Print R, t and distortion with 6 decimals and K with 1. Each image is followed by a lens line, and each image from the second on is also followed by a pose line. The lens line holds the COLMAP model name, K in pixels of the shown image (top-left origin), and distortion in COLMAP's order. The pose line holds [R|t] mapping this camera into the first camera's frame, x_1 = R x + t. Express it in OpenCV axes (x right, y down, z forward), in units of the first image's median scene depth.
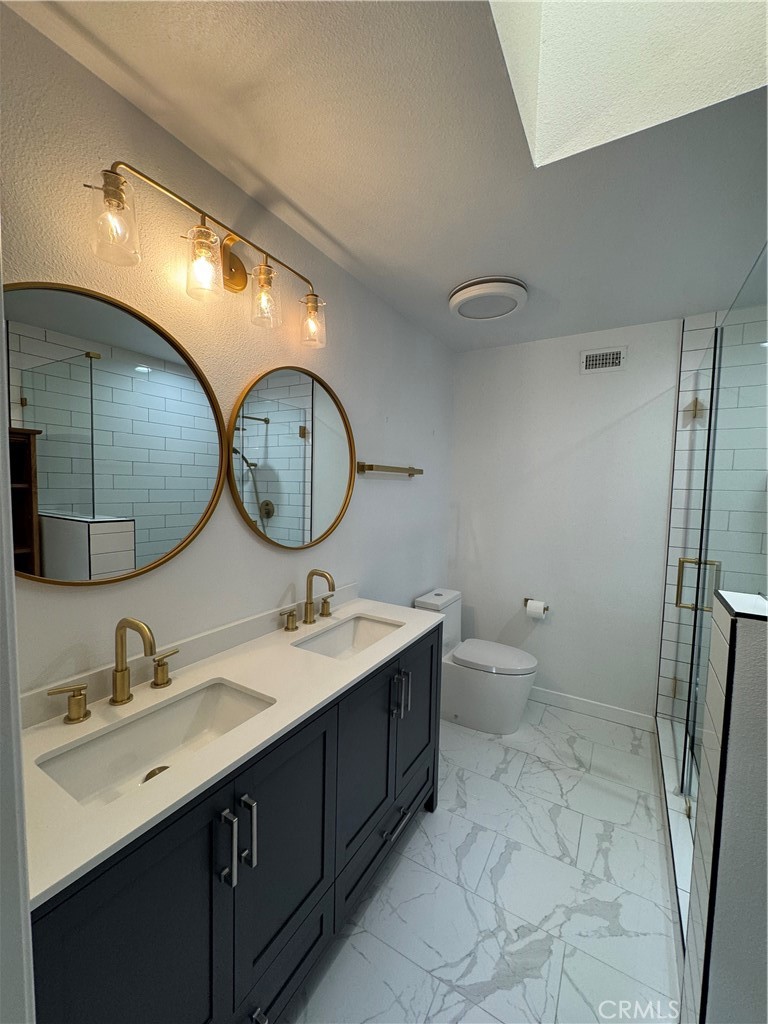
lens RADIAL K [[409.5, 0, 381.7], [0, 409.5, 513.5], [0, 0, 1]] dist [-0.003527, 0.001349]
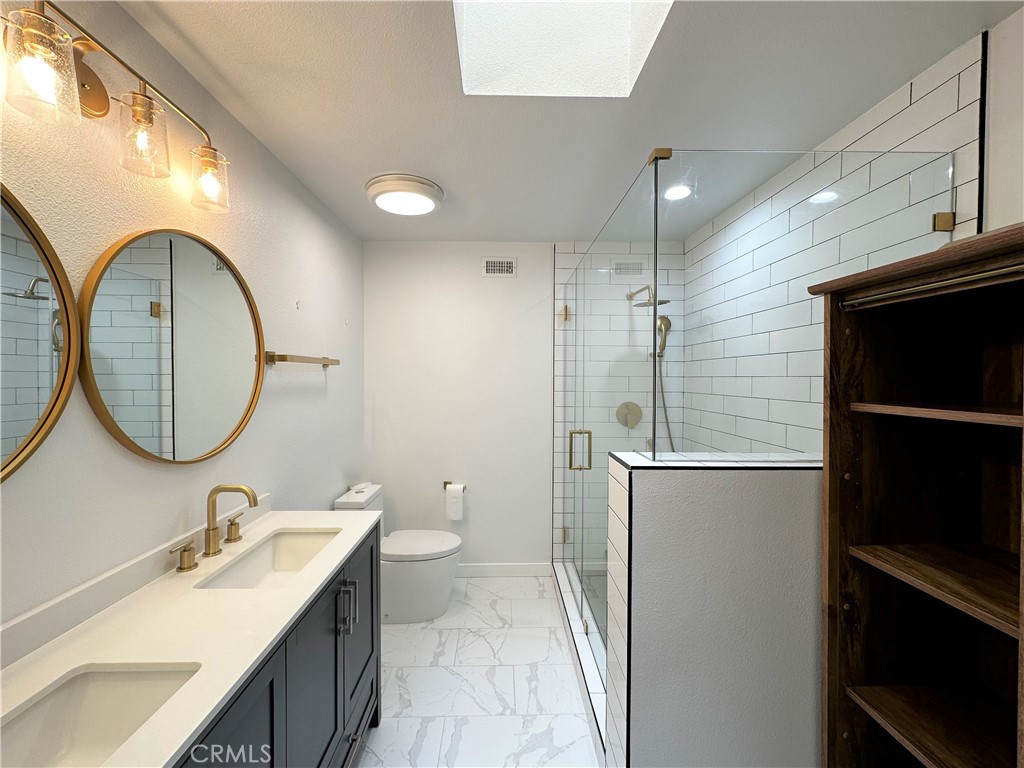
lens RADIAL K [[407.9, 0, 510.0], [0, 407.9, 386.1], [0, 0, 1]] dist [0.000623, -0.000149]
pose [[0.848611, -0.031533, 0.528077, -0.090100], [0.051458, 0.998409, -0.023075, -0.008955], [-0.526509, 0.046755, 0.848883, 0.013564]]
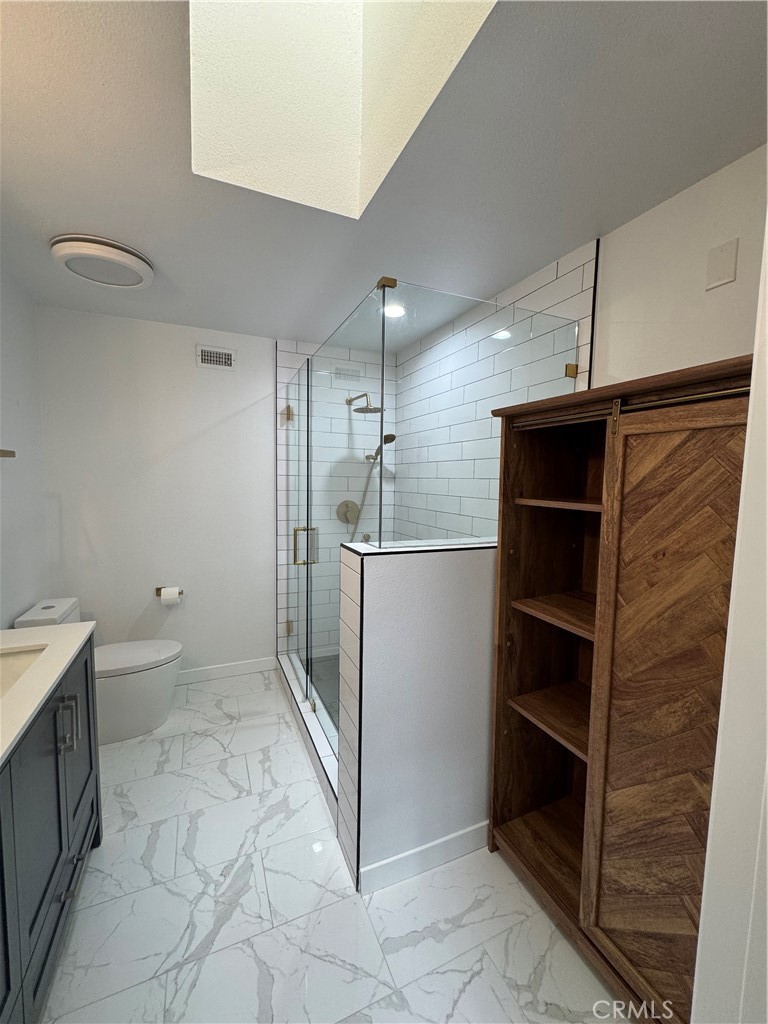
lens RADIAL K [[409.5, 0, 379.0], [0, 409.5, 514.4], [0, 0, 1]] dist [-0.003527, 0.001349]
pose [[0.592364, -0.083149, 0.801369, -0.171908], [0.050453, 0.996536, 0.066104, -0.008590], [-0.804089, 0.001274, 0.594507, -0.008443]]
